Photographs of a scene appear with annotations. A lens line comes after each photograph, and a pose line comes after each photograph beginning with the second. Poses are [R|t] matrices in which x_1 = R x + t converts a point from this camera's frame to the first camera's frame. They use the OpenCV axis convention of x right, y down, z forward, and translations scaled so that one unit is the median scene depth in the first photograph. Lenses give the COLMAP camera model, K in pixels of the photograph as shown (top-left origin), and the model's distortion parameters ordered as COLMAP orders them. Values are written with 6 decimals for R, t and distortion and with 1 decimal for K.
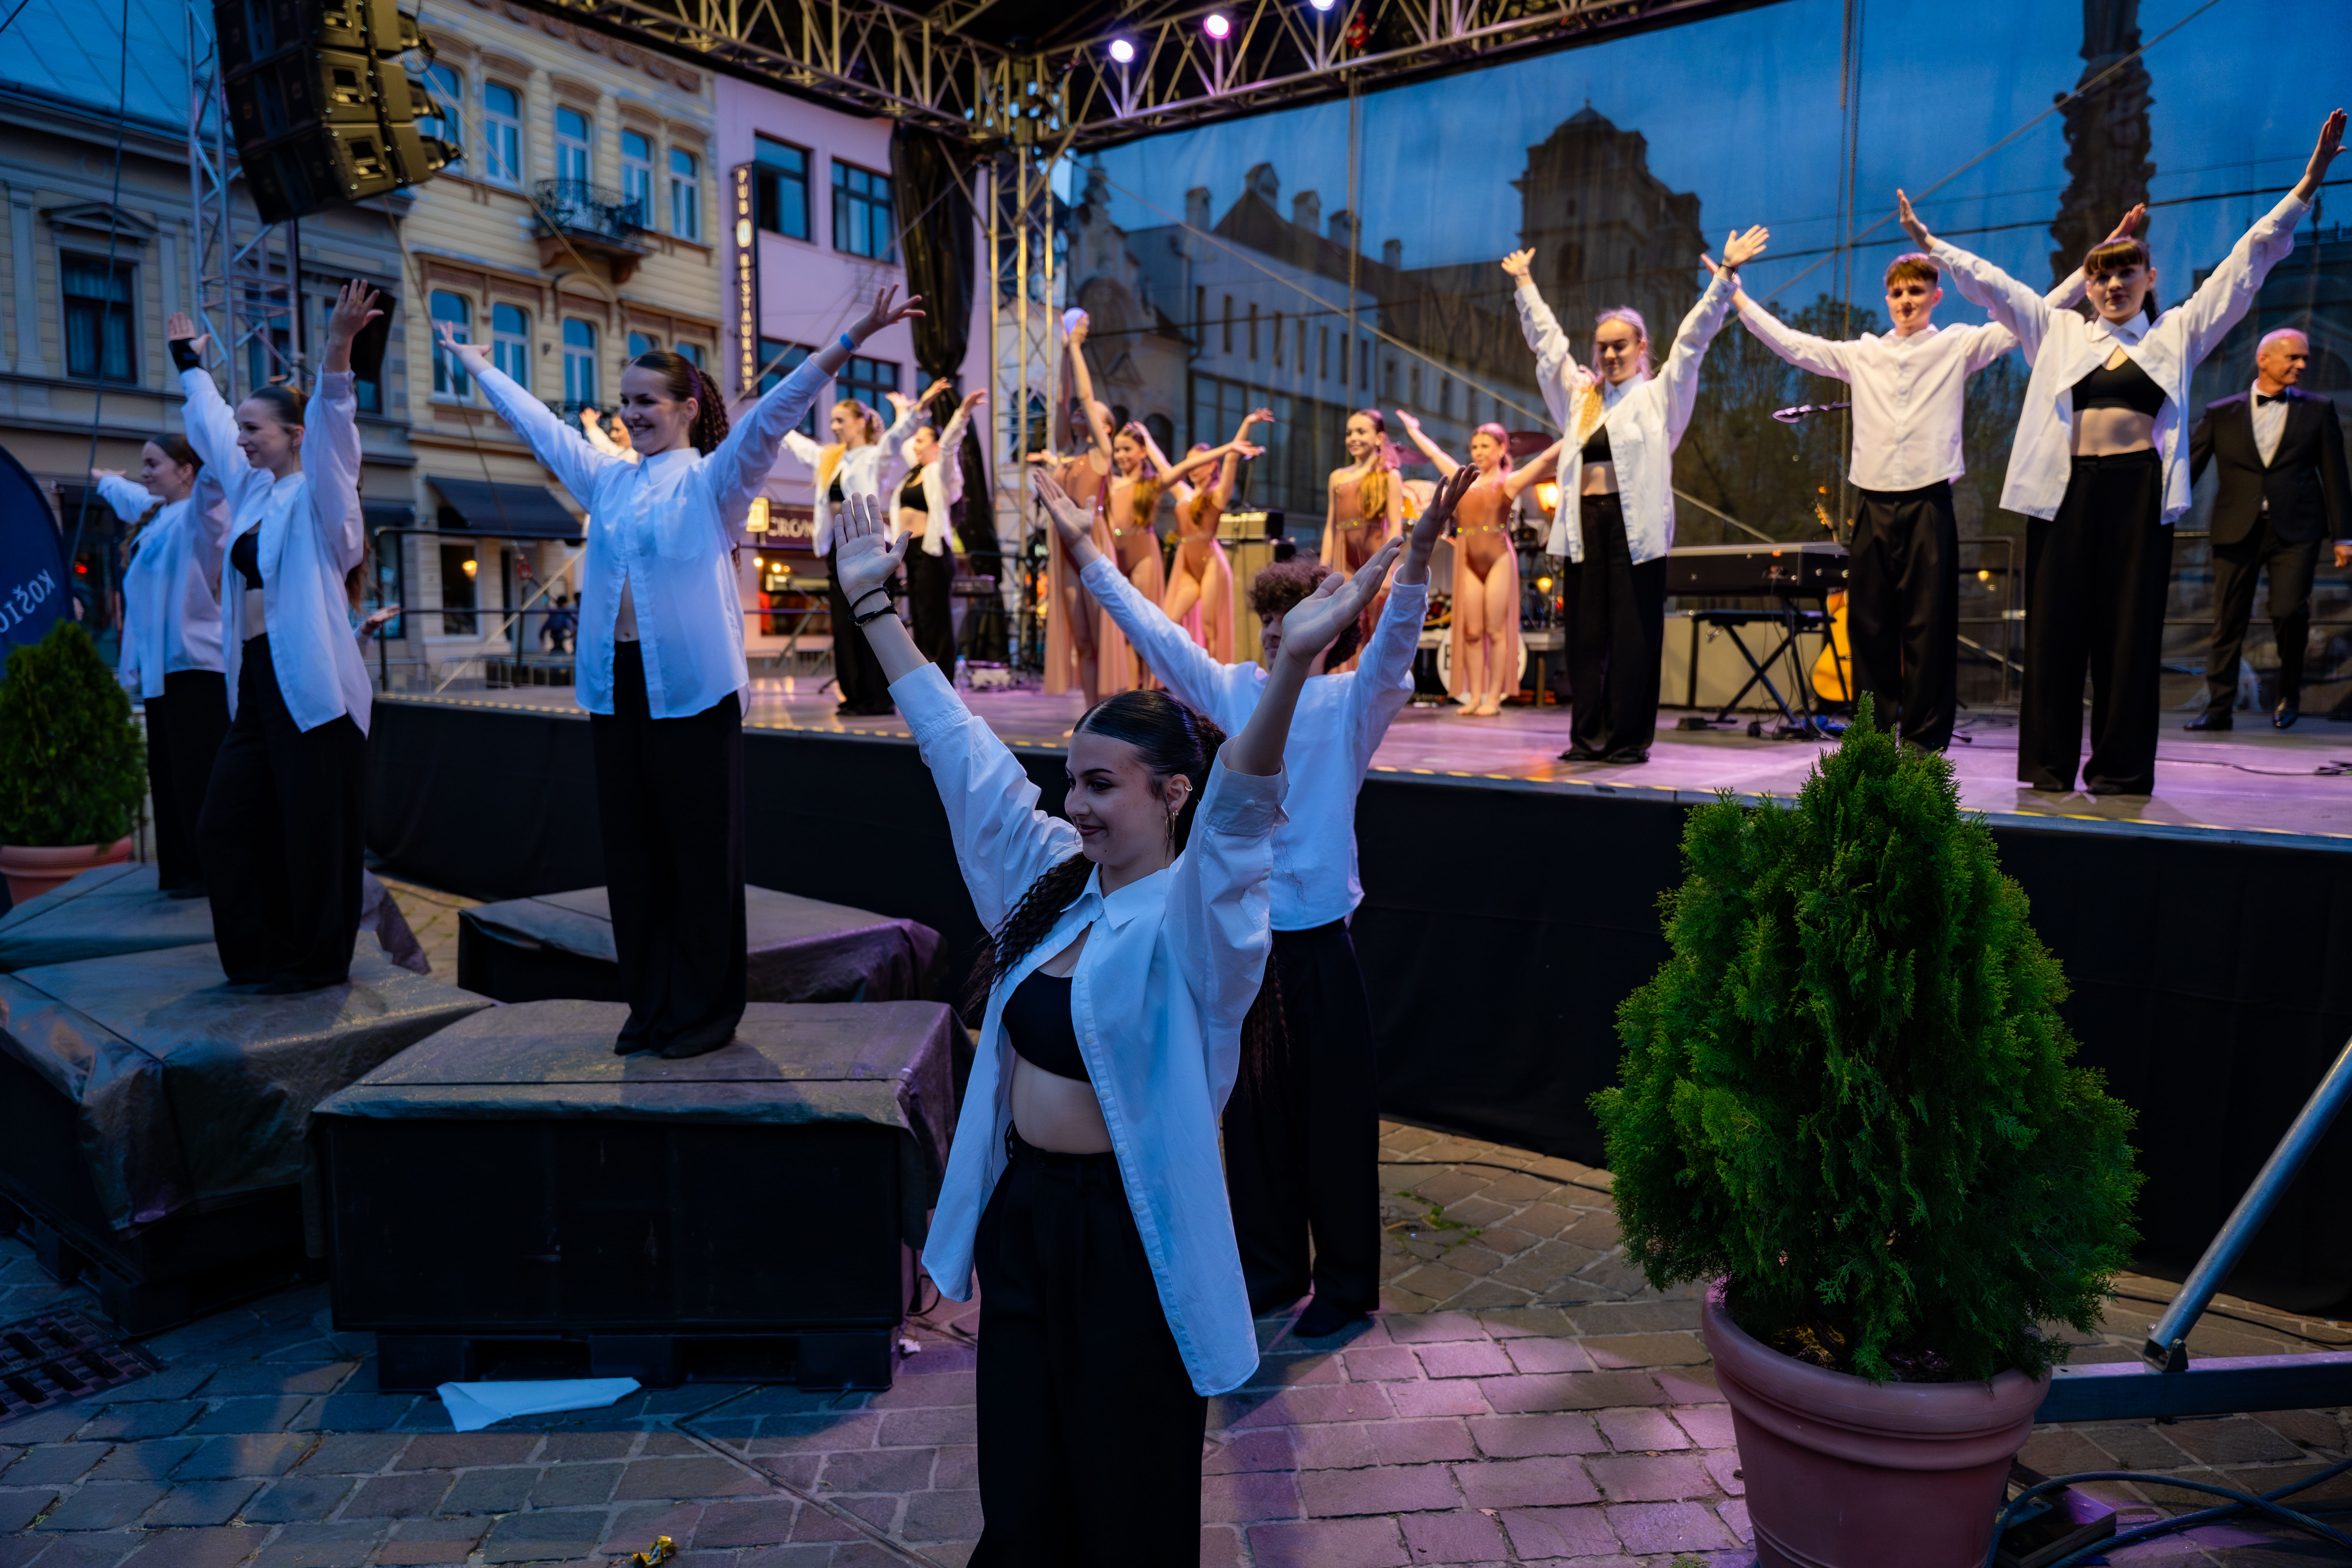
lens RADIAL K [[1559.4, 0, 1176.0], [0, 1559.4, 784.0], [0, 0, 1]] dist [0.007412, -0.027492]
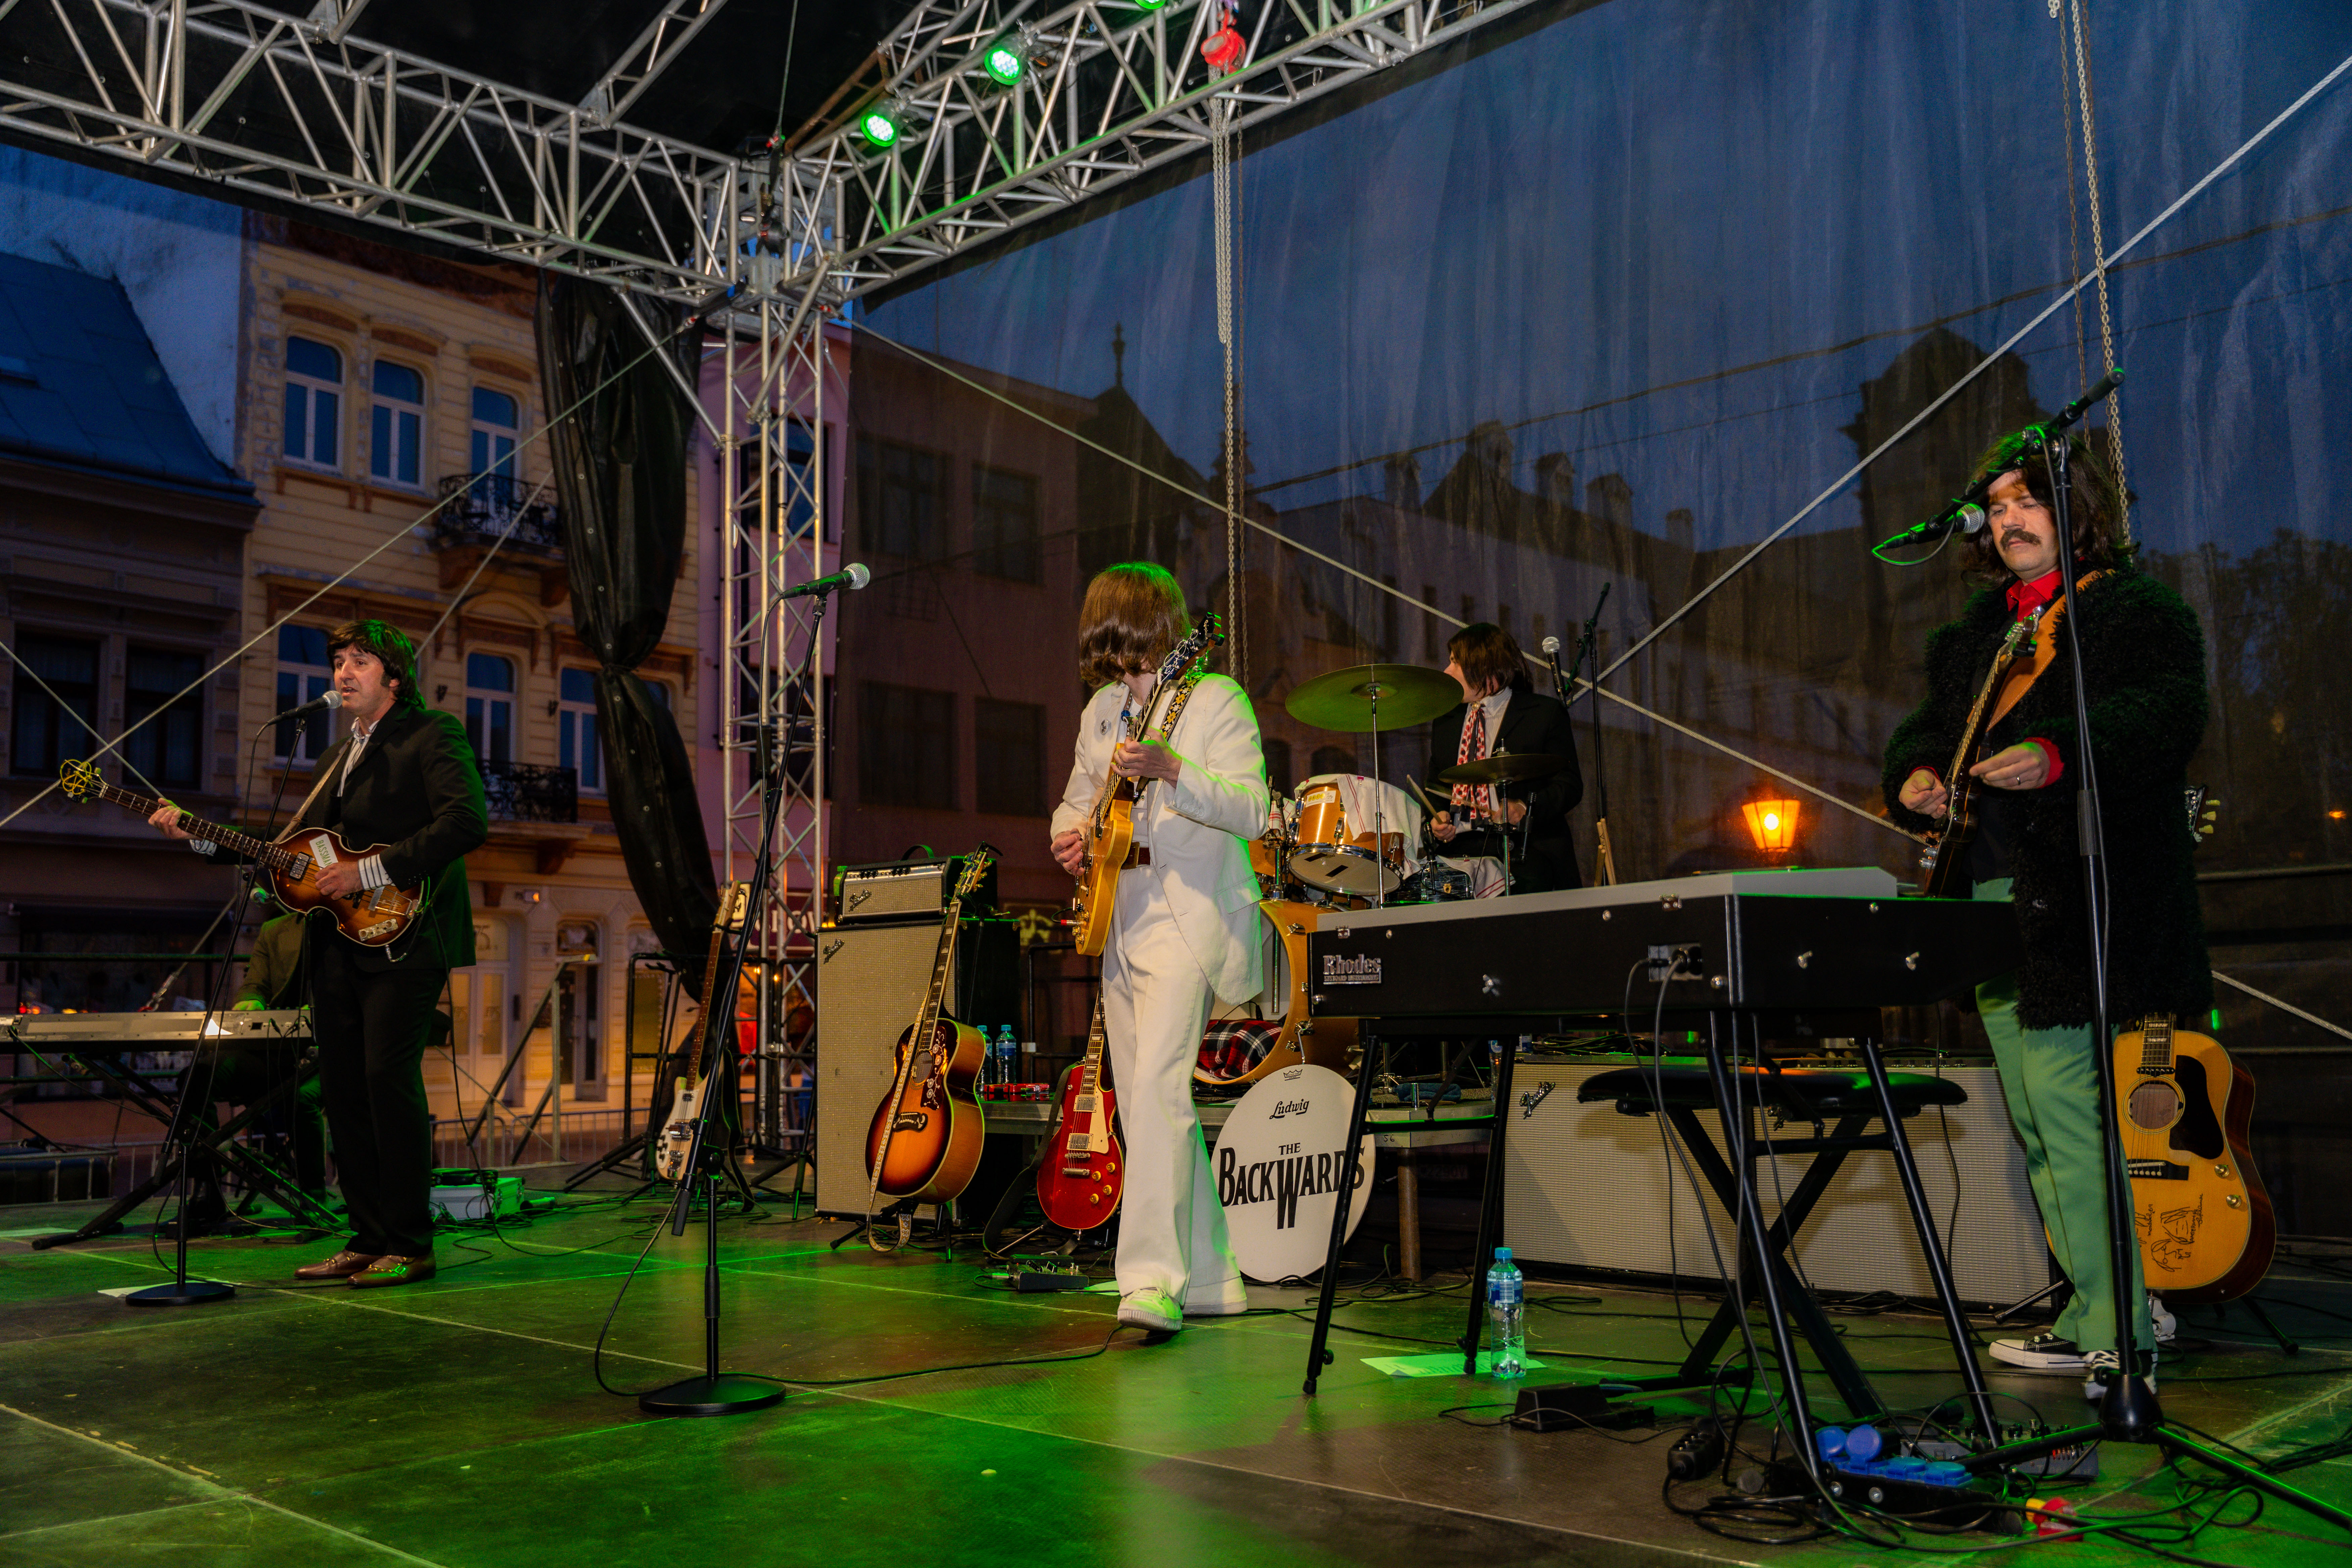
lens RADIAL K [[2047.1, 0, 1176.0], [0, 2047.1, 784.0], [0, 0, 1]] dist [-0.005084, -0.014462]
pose [[0.989154, -0.043340, -0.140342, 0.176492], [0.011082, 0.974774, -0.222918, -0.040477], [0.146463, 0.218945, 0.964682, 0.294078]]
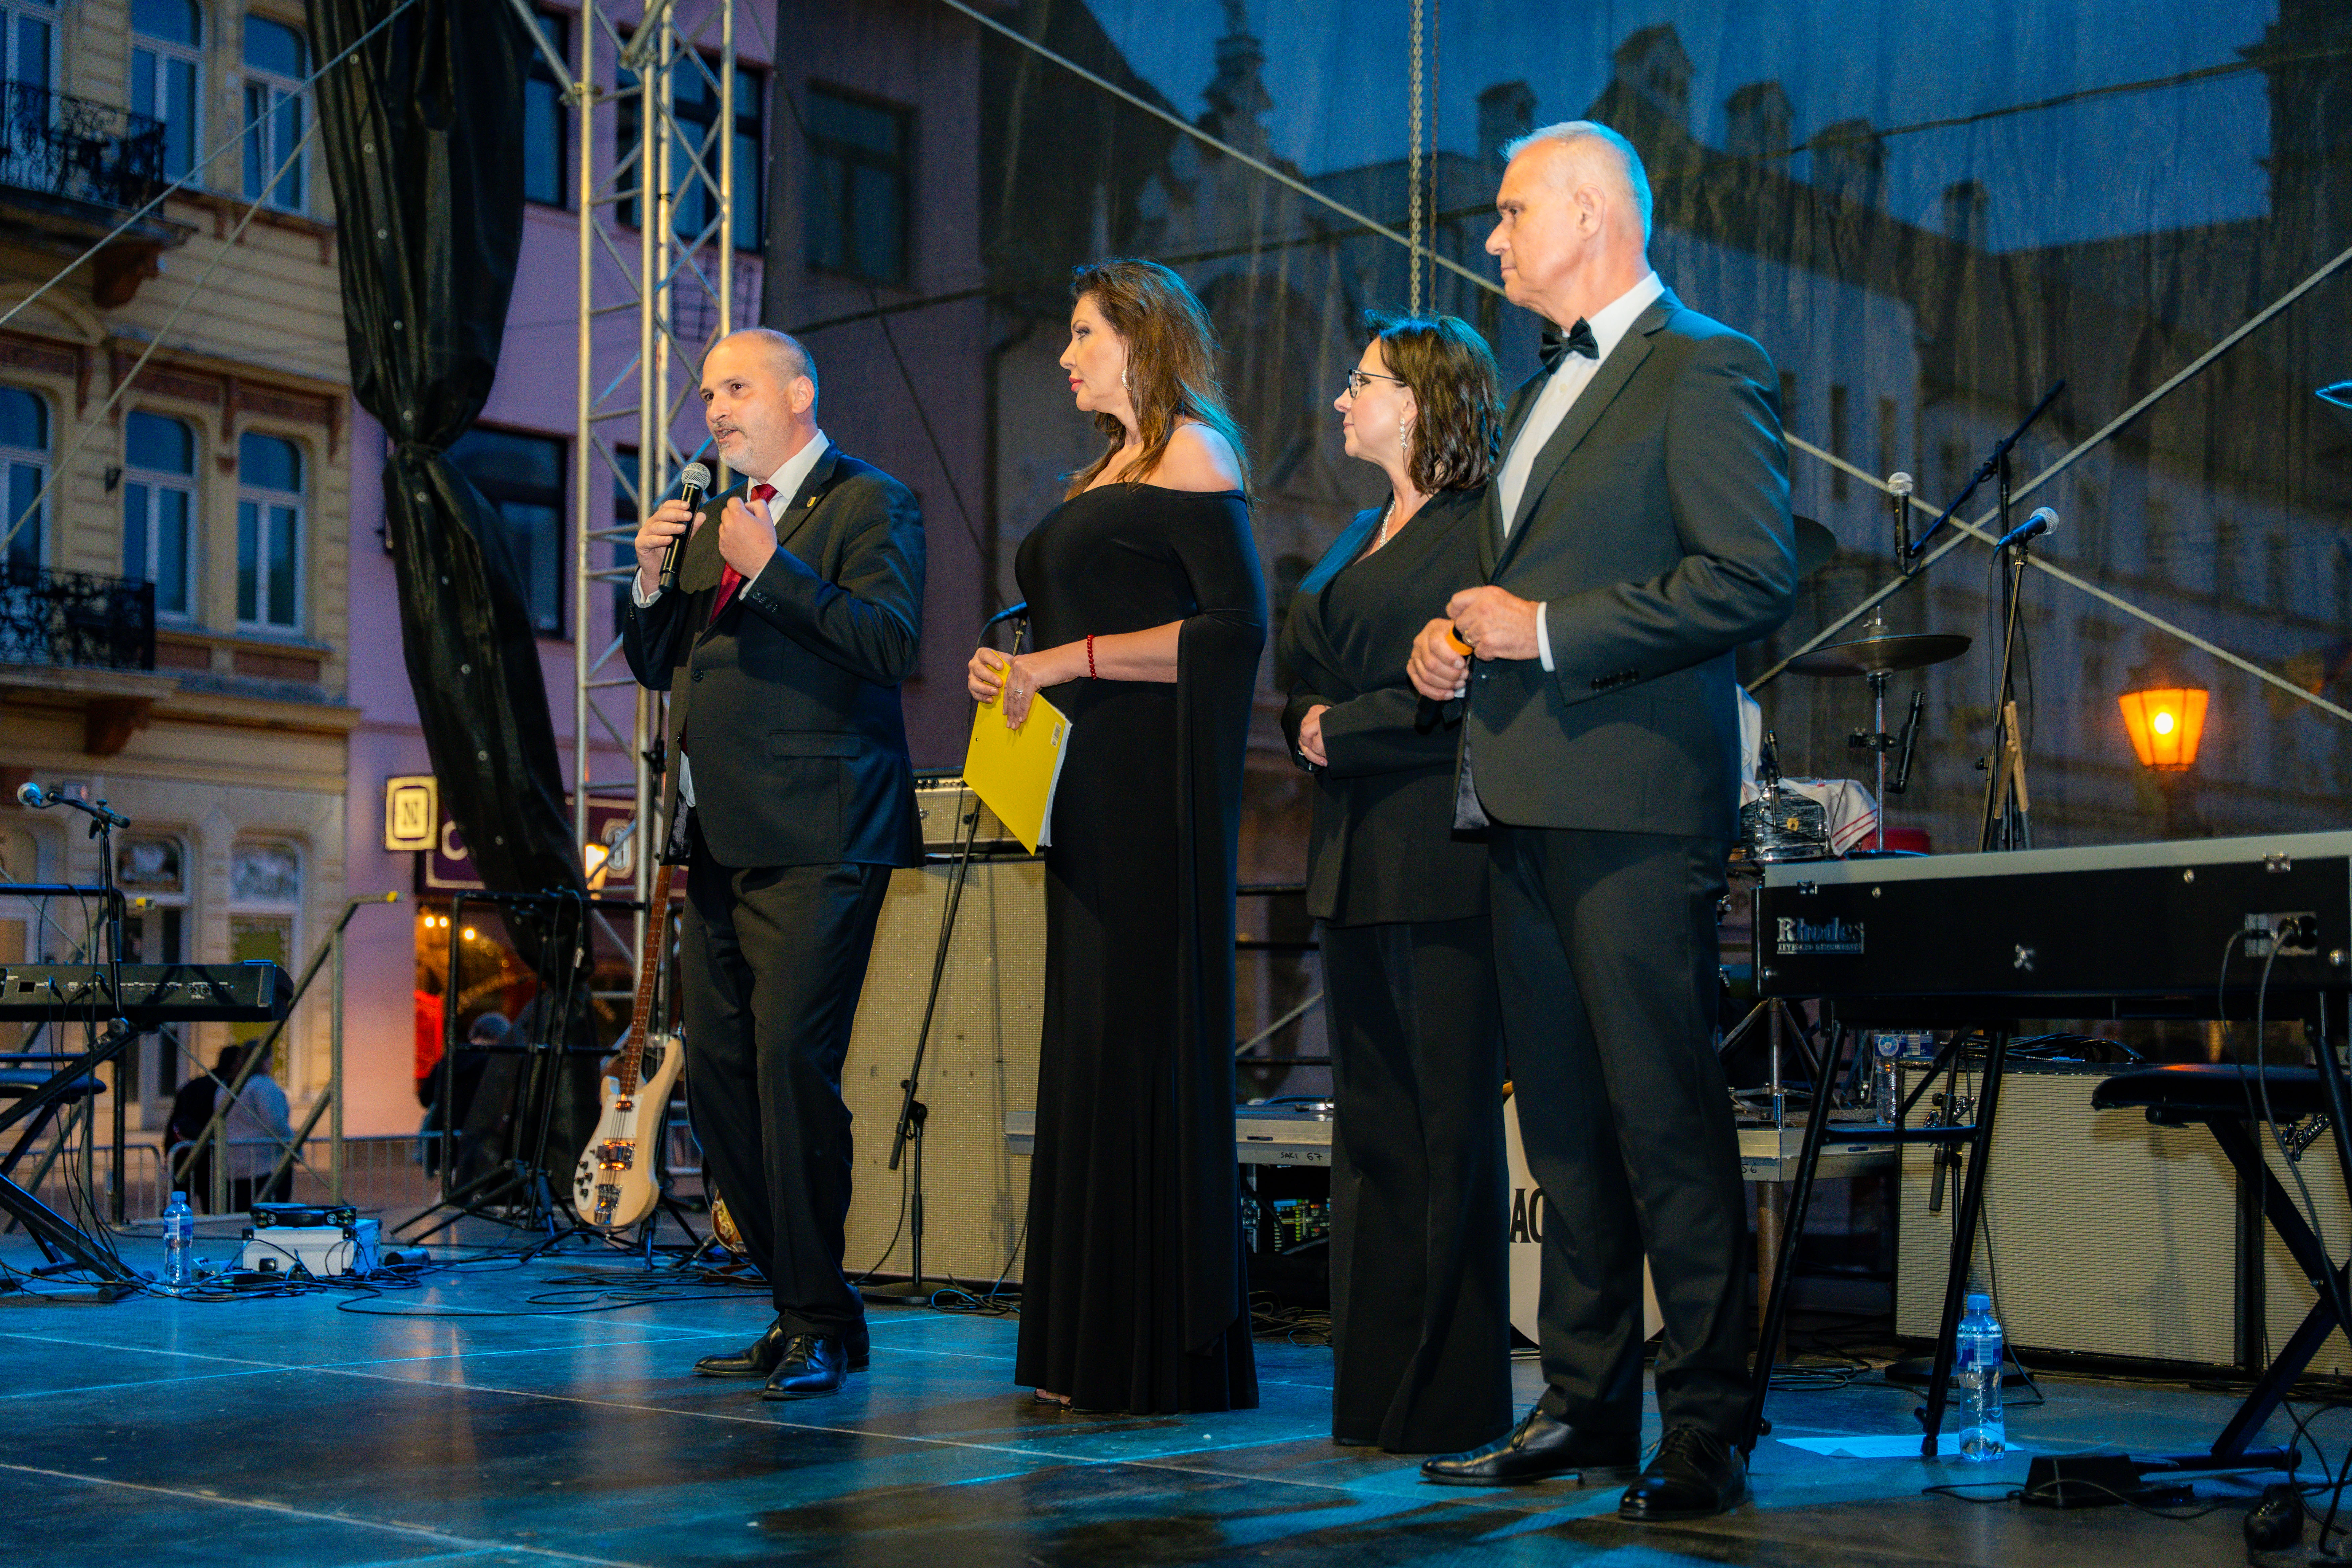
lens RADIAL K [[3488.5, 0, 1176.0], [0, 3488.5, 784.0], [0, 0, 1]] dist [0.019808, 0.078357]
pose [[0.993542, -0.014744, -0.112505, 0.136003], [-0.005439, 0.984194, -0.177009, -0.027626], [0.113336, 0.176477, 0.977758, 0.199507]]
